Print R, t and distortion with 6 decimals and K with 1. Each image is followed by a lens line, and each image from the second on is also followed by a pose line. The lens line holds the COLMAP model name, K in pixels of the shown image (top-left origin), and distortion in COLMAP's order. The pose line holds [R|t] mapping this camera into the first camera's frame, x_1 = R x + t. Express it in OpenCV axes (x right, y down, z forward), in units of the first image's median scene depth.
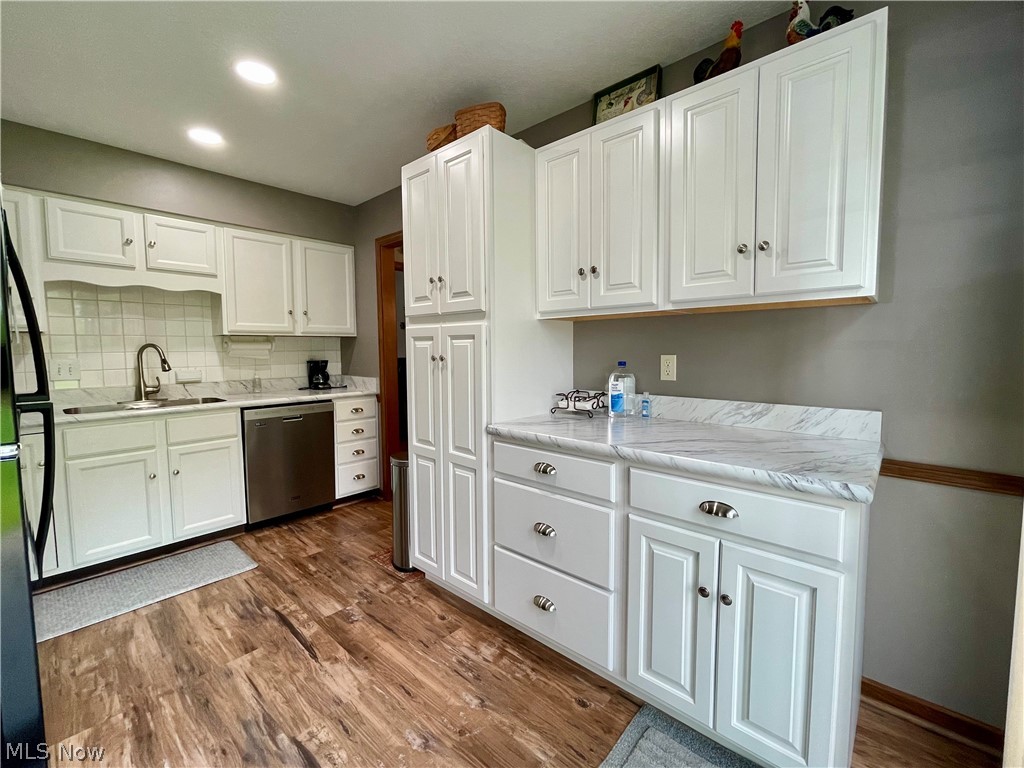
lens RADIAL K [[436.1, 0, 513.2], [0, 436.1, 377.9], [0, 0, 1]] dist [-0.000936, 0.000807]
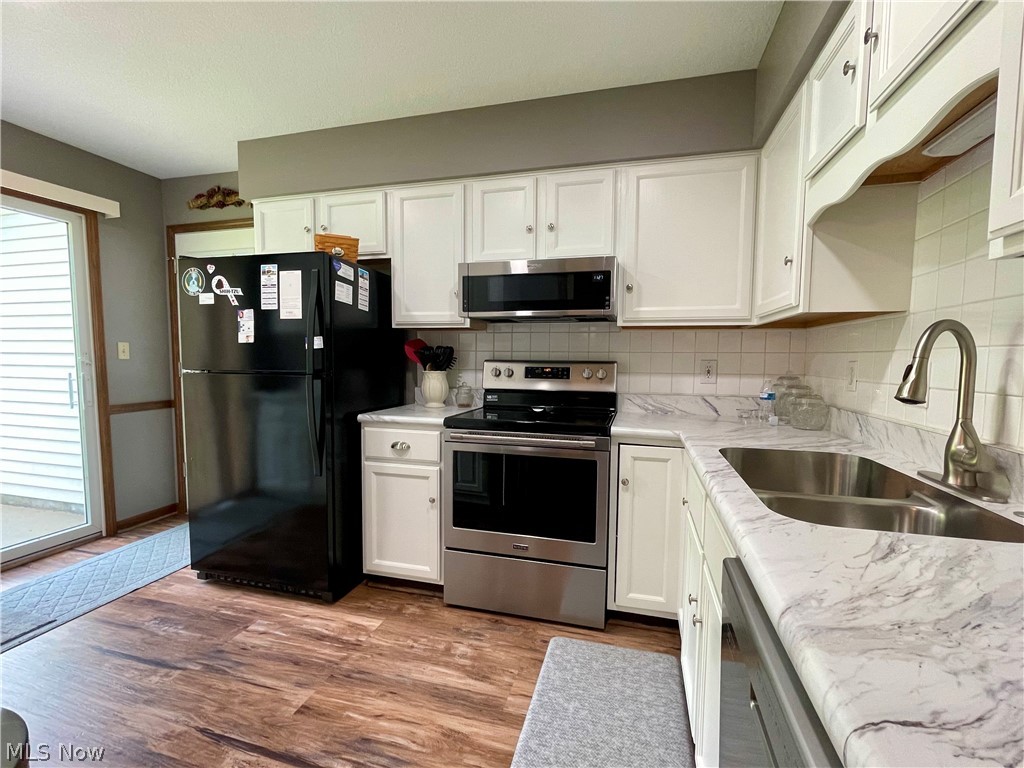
lens RADIAL K [[466.7, 0, 512.8], [0, 466.7, 391.9], [0, 0, 1]] dist [-0.017202, 0.010448]
pose [[-0.892465, 0.033846, -0.449845, -0.361498], [-0.031455, 0.990086, 0.136898, -0.060578], [0.450018, 0.136327, -0.882552, 1.151781]]
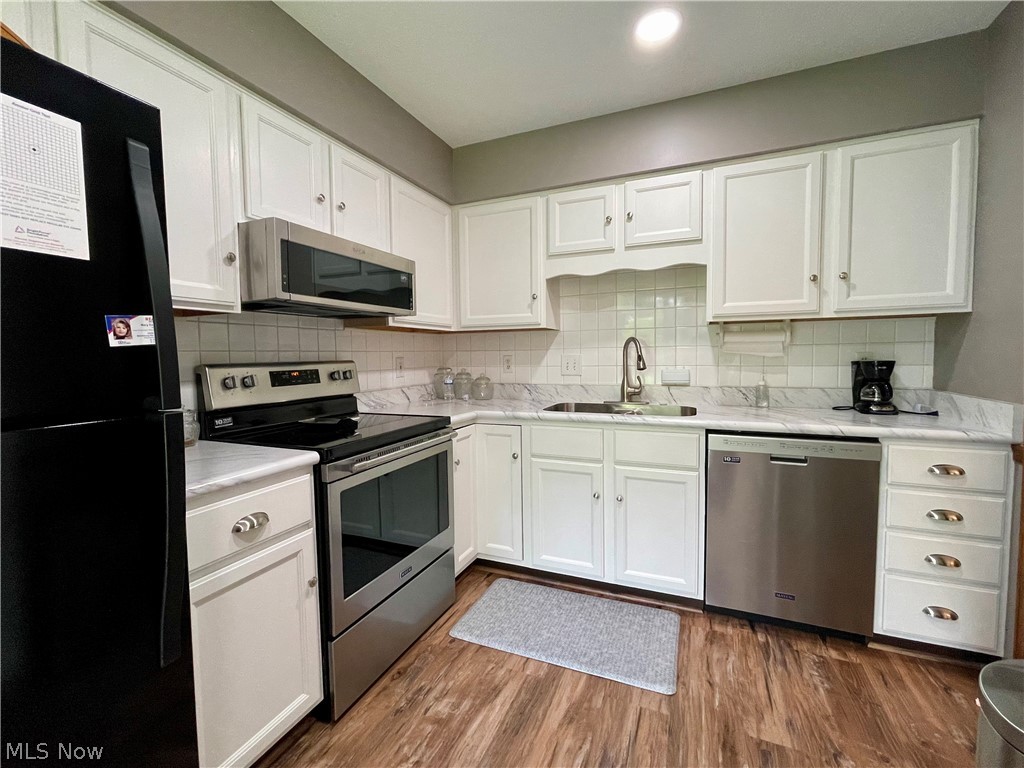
lens RADIAL K [[436.1, 0, 513.2], [0, 436.1, 377.9], [0, 0, 1]] dist [-0.000936, 0.000807]
pose [[0.324591, 0.056769, -0.944149, -0.091153], [-0.052746, 0.997730, 0.041857, -0.021783], [0.944383, 0.036214, 0.326848, 0.489706]]
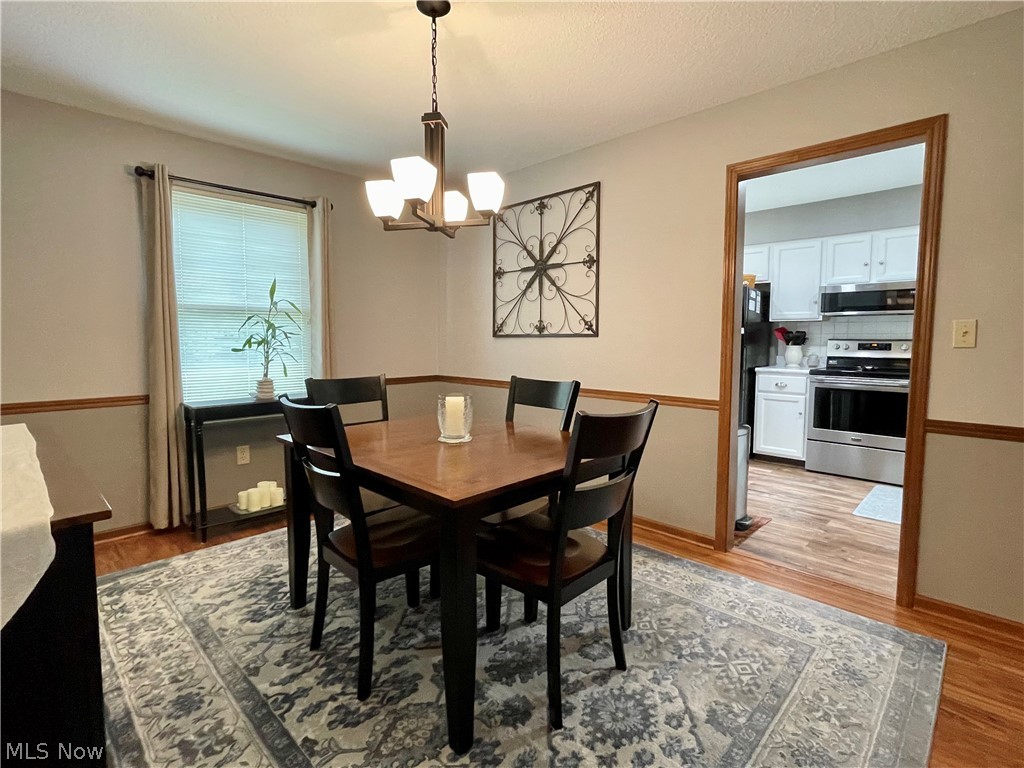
lens RADIAL K [[495.8, 0, 512.0], [0, 495.8, 380.1], [0, 0, 1]] dist [-0.015719, -0.000051]
pose [[-0.998967, 0.006780, 0.044929, 0.236404], [0.013493, 0.988463, 0.150859, -0.120639], [-0.043388, 0.151309, -0.987534, 1.966453]]
